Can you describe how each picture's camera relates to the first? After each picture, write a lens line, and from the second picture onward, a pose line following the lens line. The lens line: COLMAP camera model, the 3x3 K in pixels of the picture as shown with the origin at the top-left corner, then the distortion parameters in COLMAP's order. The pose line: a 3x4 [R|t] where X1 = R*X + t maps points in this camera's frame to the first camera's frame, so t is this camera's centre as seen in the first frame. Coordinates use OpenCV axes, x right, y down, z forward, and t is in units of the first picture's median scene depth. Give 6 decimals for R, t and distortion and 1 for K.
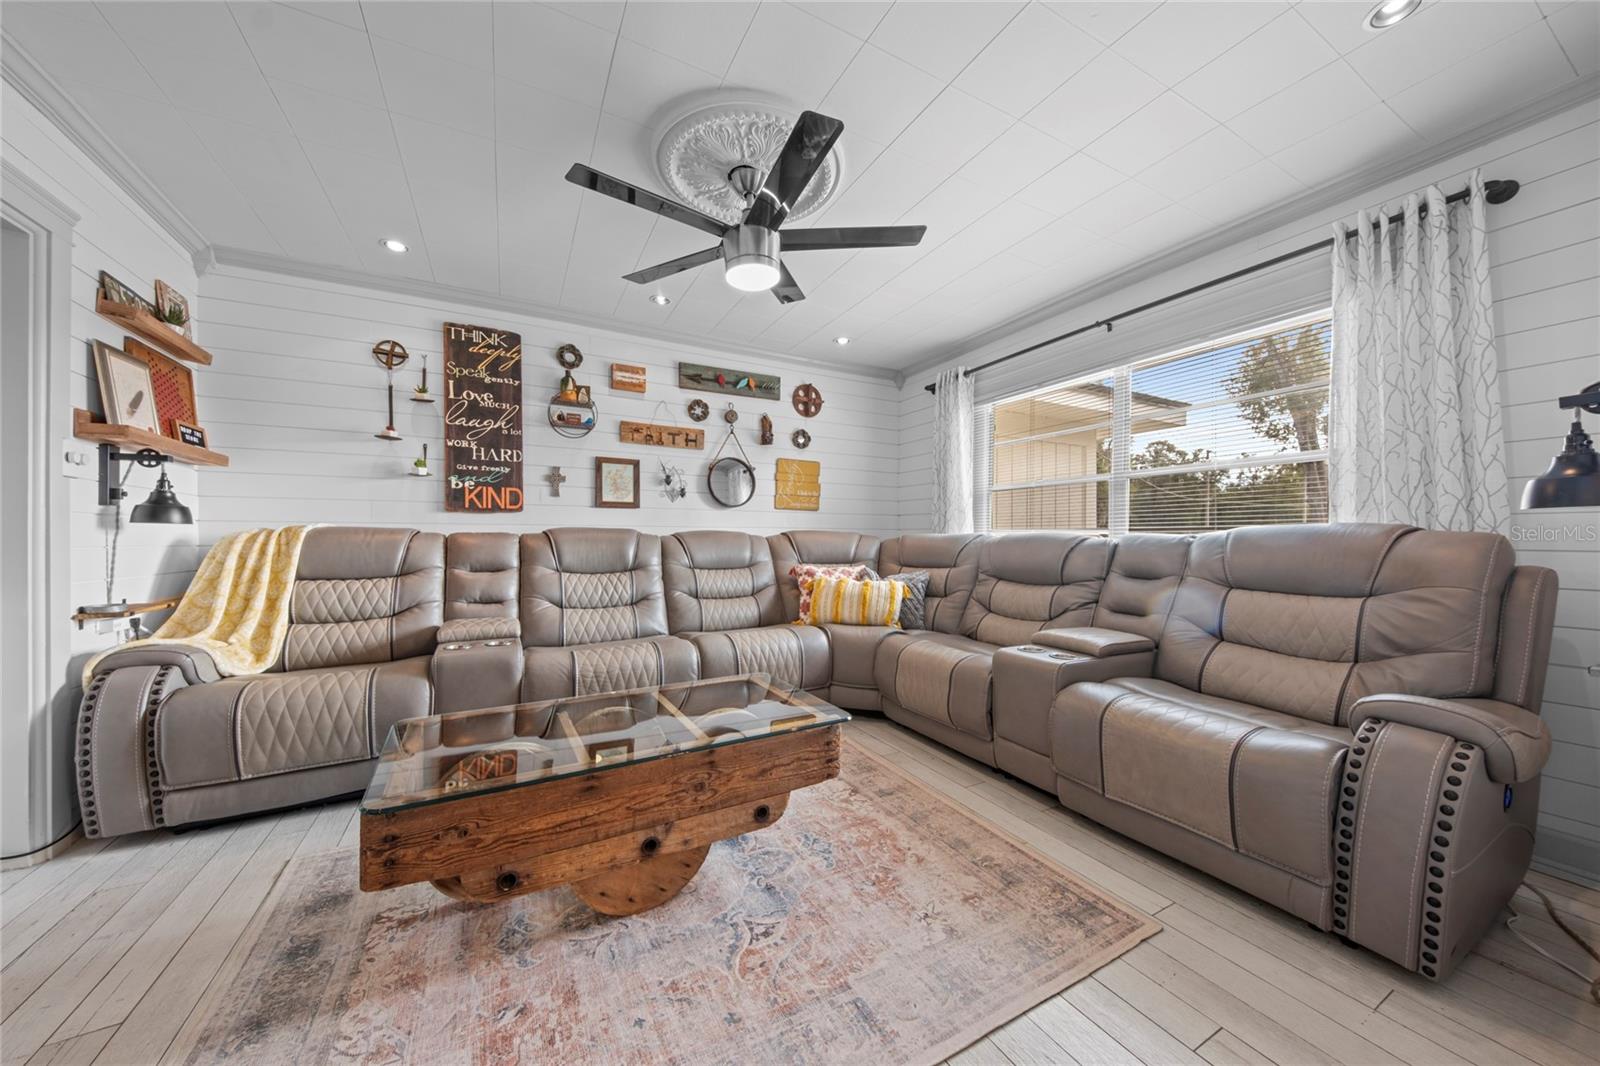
lens RADIAL K [[558.0, 0, 823.9], [0, 558.0, 532.3], [0, 0, 1]] dist [0.022049, -0.002501]
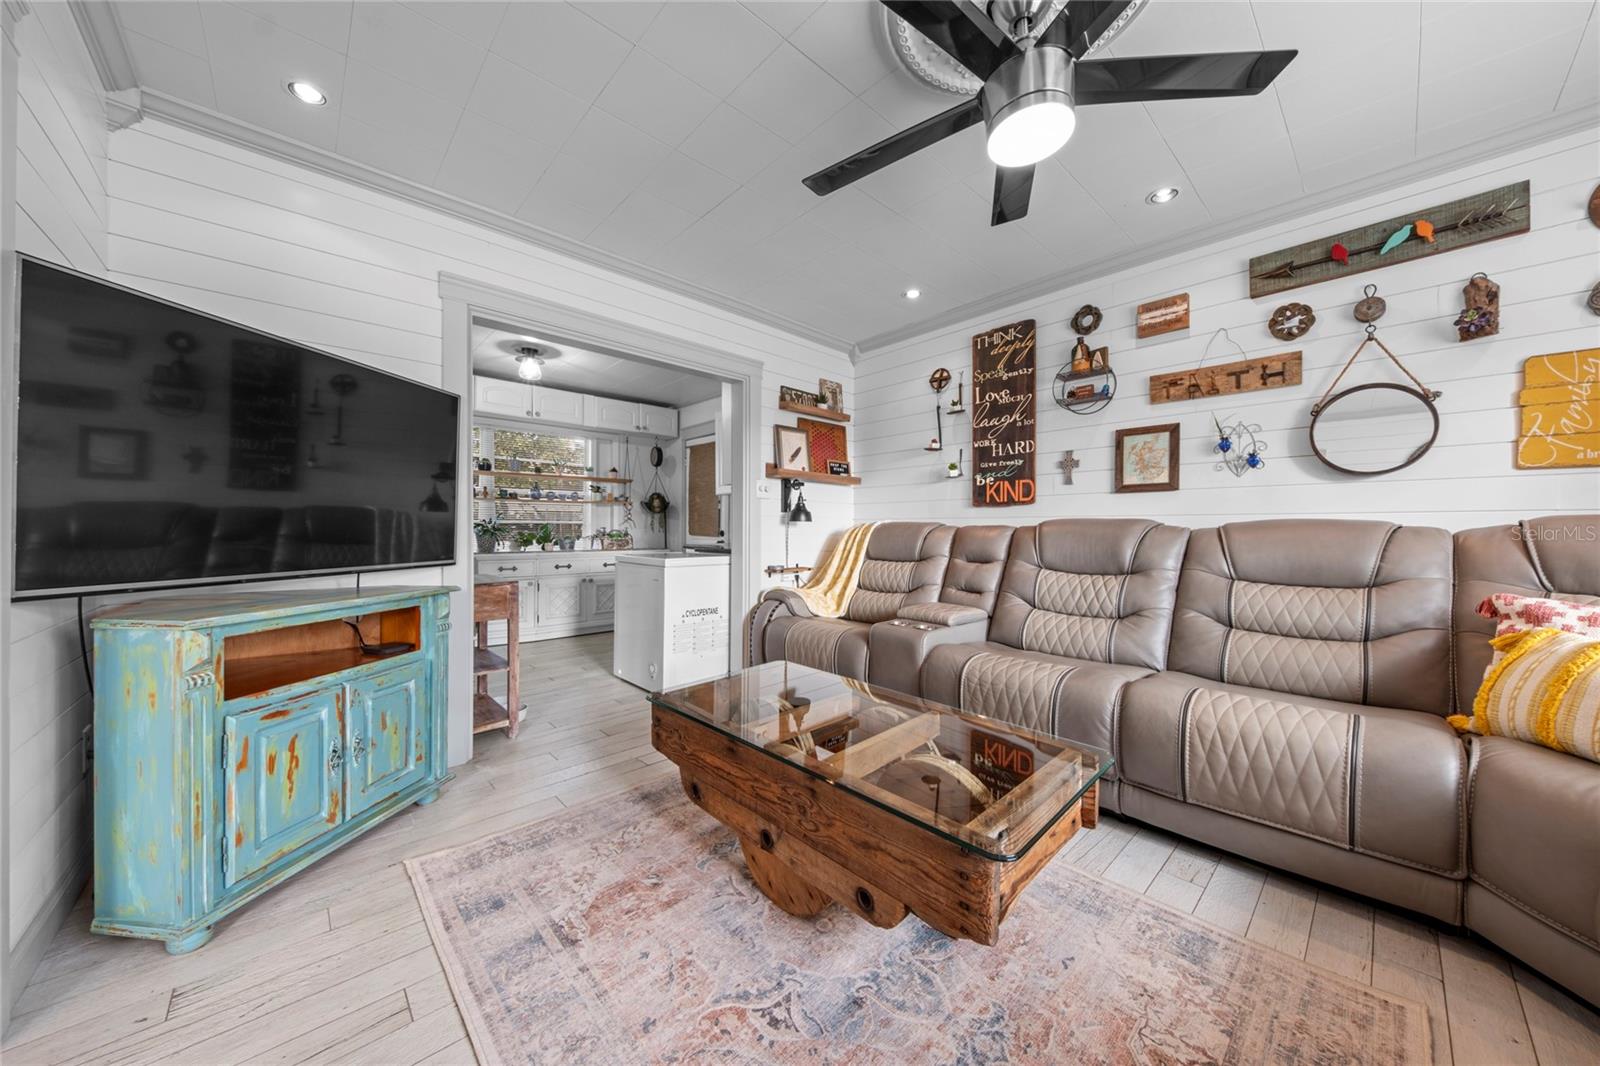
lens RADIAL K [[558.0, 0, 785.0], [0, 558.0, 528.8], [0, 0, 1]] dist [0.022049, -0.002501]
pose [[0.202888, -0.001581, -0.979201, 0.326333], [0.007244, 0.999974, -0.000114, 0.003863], [0.979175, -0.007070, 0.202894, 0.403634]]
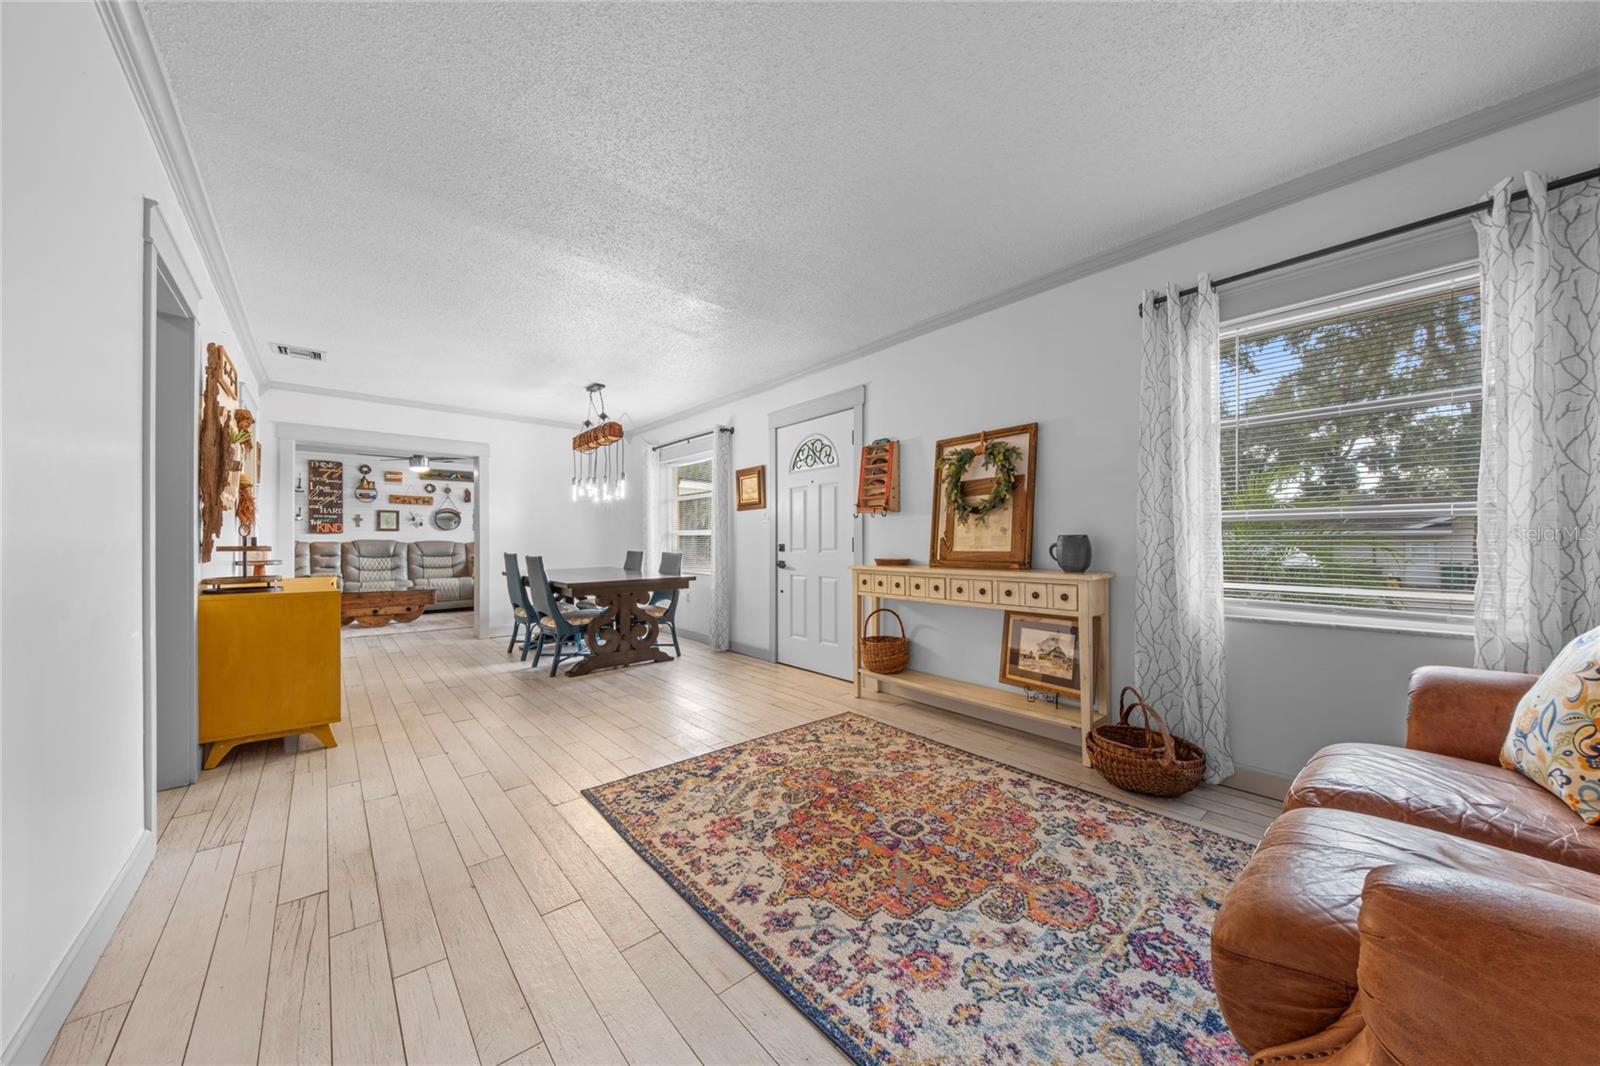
lens RADIAL K [[558.0, 0, 800.1], [0, 558.0, 535.2], [0, 0, 1]] dist [0.022049, -0.002501]
pose [[0.981996, 0.003518, 0.188870, 1.027838], [-0.003589, 0.999994, 0.000035, -0.036515], [-0.188869, -0.000712, 0.982002, -1.932416]]
